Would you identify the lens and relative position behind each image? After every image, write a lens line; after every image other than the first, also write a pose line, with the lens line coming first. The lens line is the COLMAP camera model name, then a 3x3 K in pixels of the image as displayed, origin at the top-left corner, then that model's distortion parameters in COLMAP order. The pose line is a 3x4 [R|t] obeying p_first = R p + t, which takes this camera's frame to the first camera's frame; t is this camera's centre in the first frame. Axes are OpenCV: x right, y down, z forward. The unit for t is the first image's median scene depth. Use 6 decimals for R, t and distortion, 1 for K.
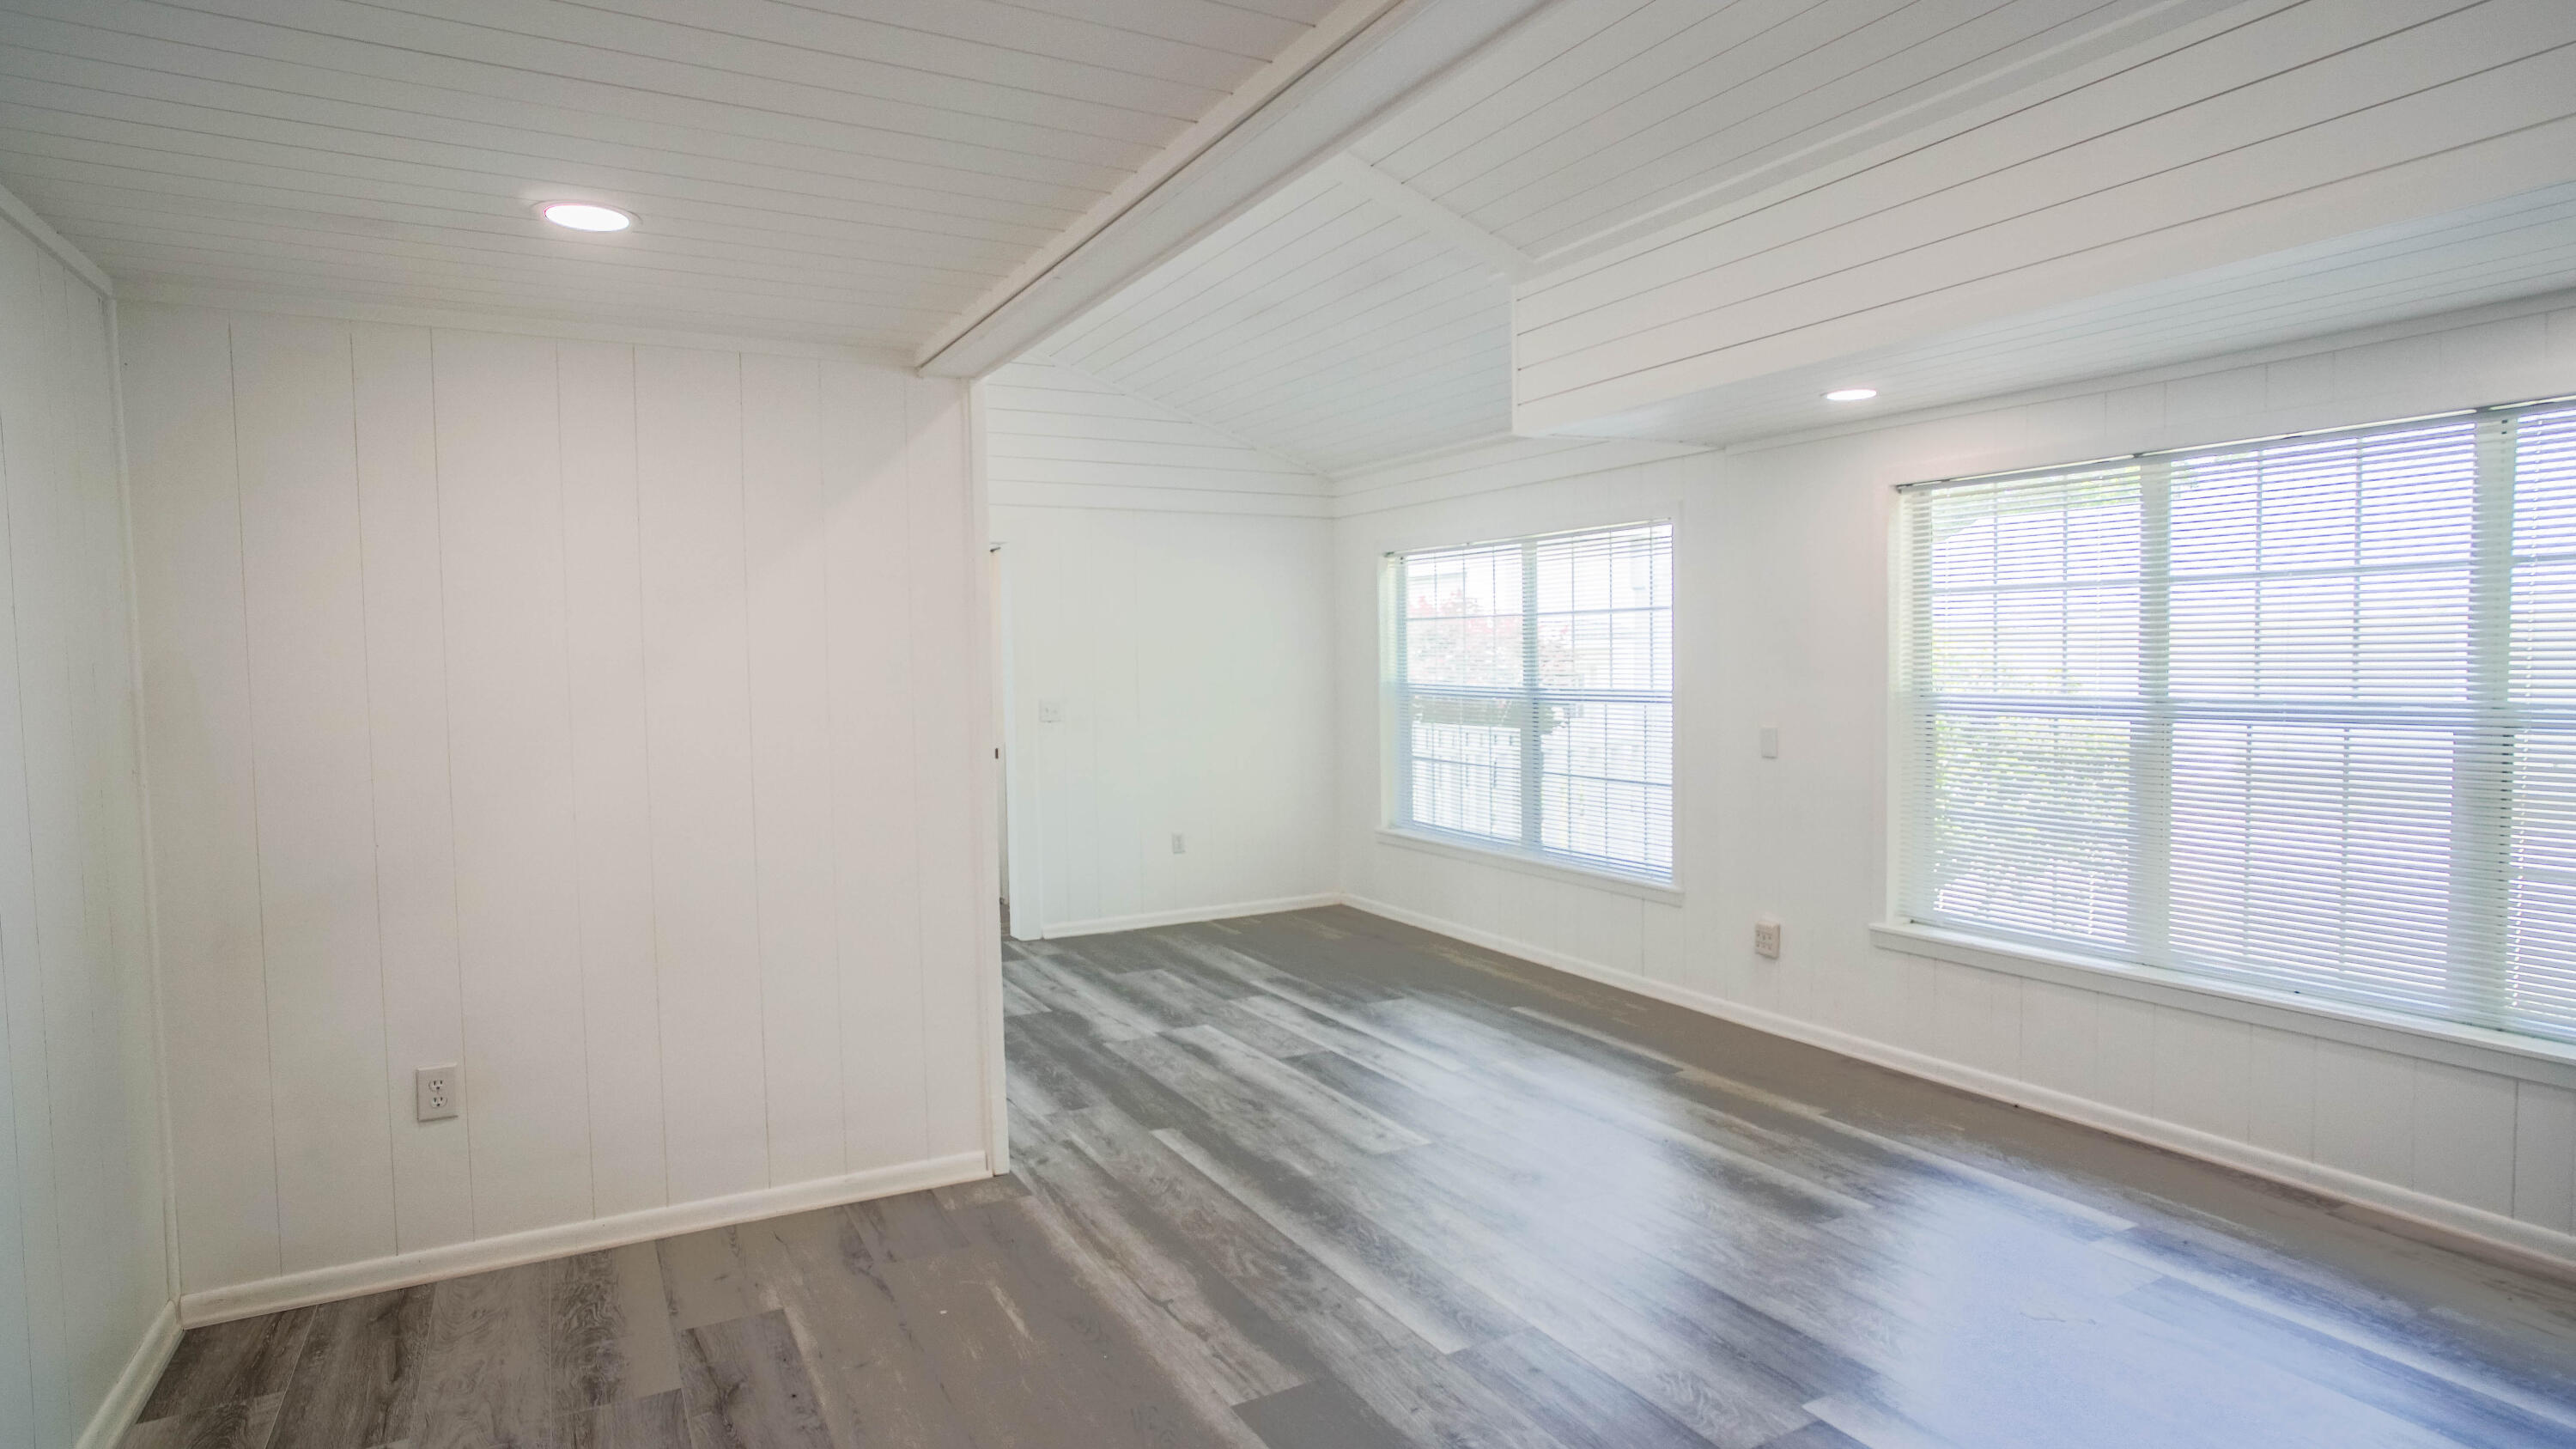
lens RADIAL K [[1375.9, 0, 1279.1], [0, 1375.9, 732.9], [0, 0, 1]] dist [-0.067576, 0.044762]
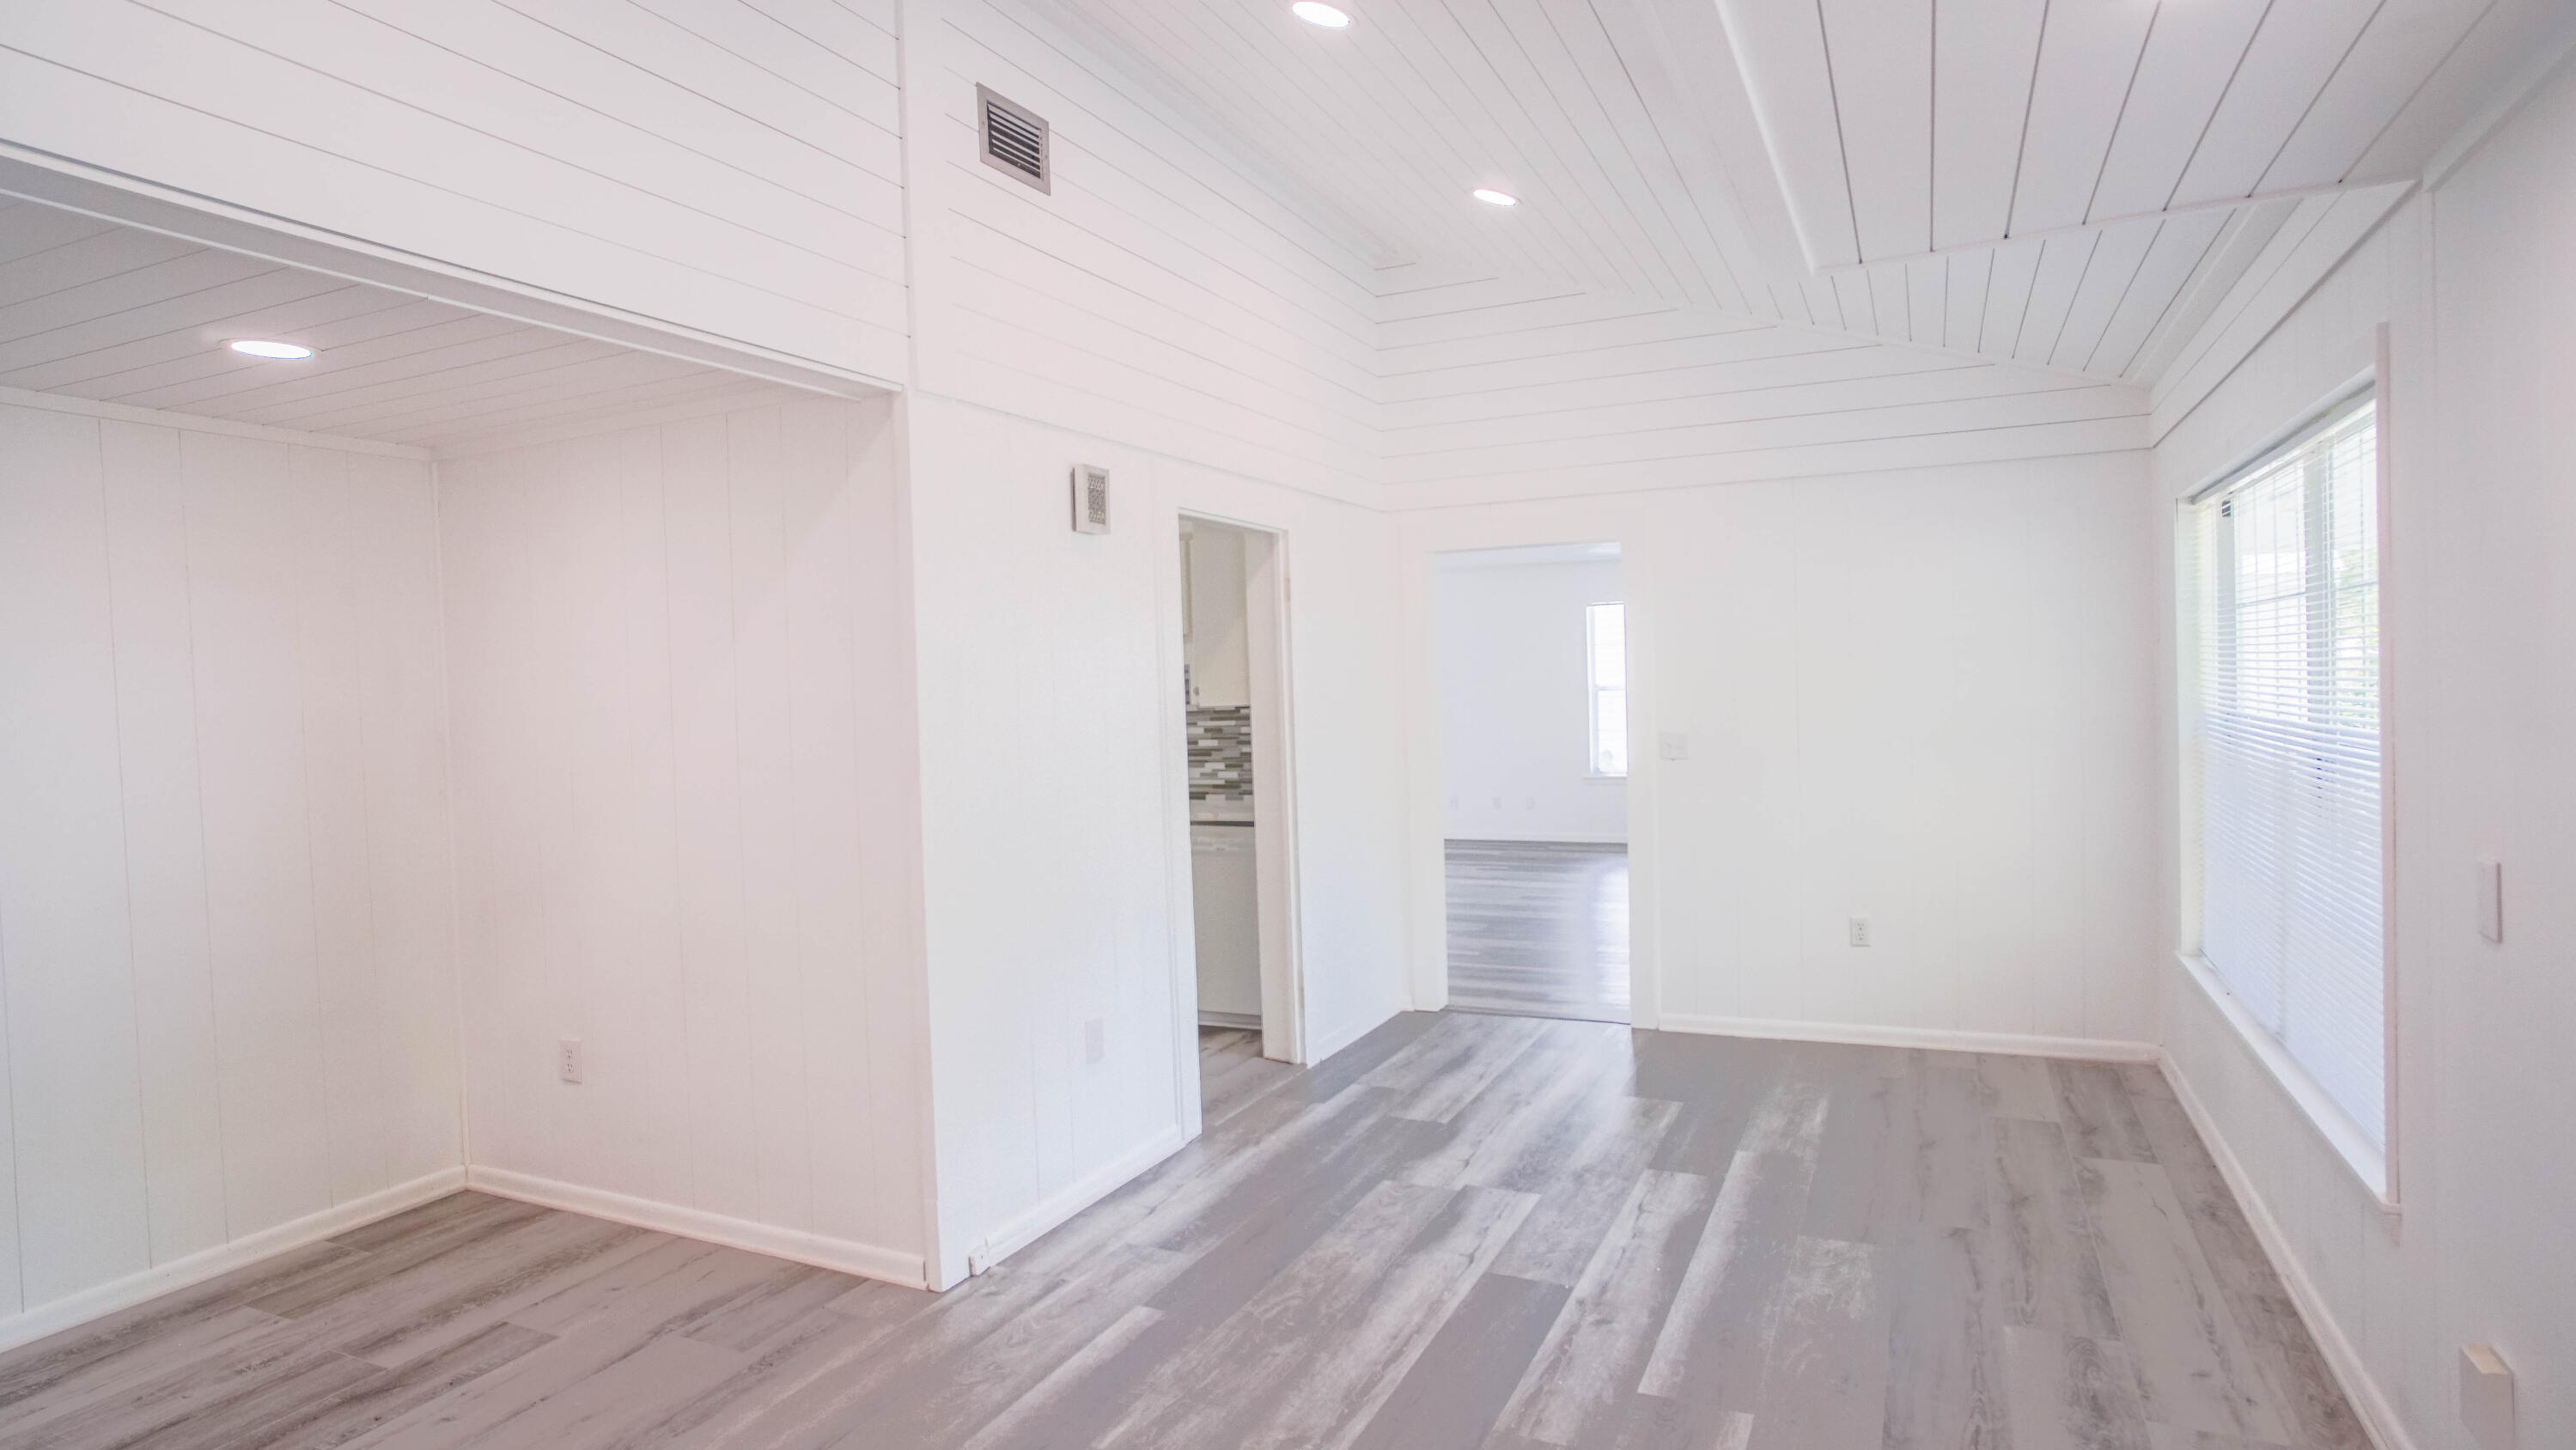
lens RADIAL K [[1374.1, 0, 1287.3], [0, 1374.1, 729.9], [0, 0, 1]] dist [-0.054091, 0.034912]
pose [[0.594638, 0.023100, -0.803662, 0.624302], [-0.024873, 0.999637, 0.010329, -0.050028], [0.803609, 0.013847, 0.594997, 0.662198]]
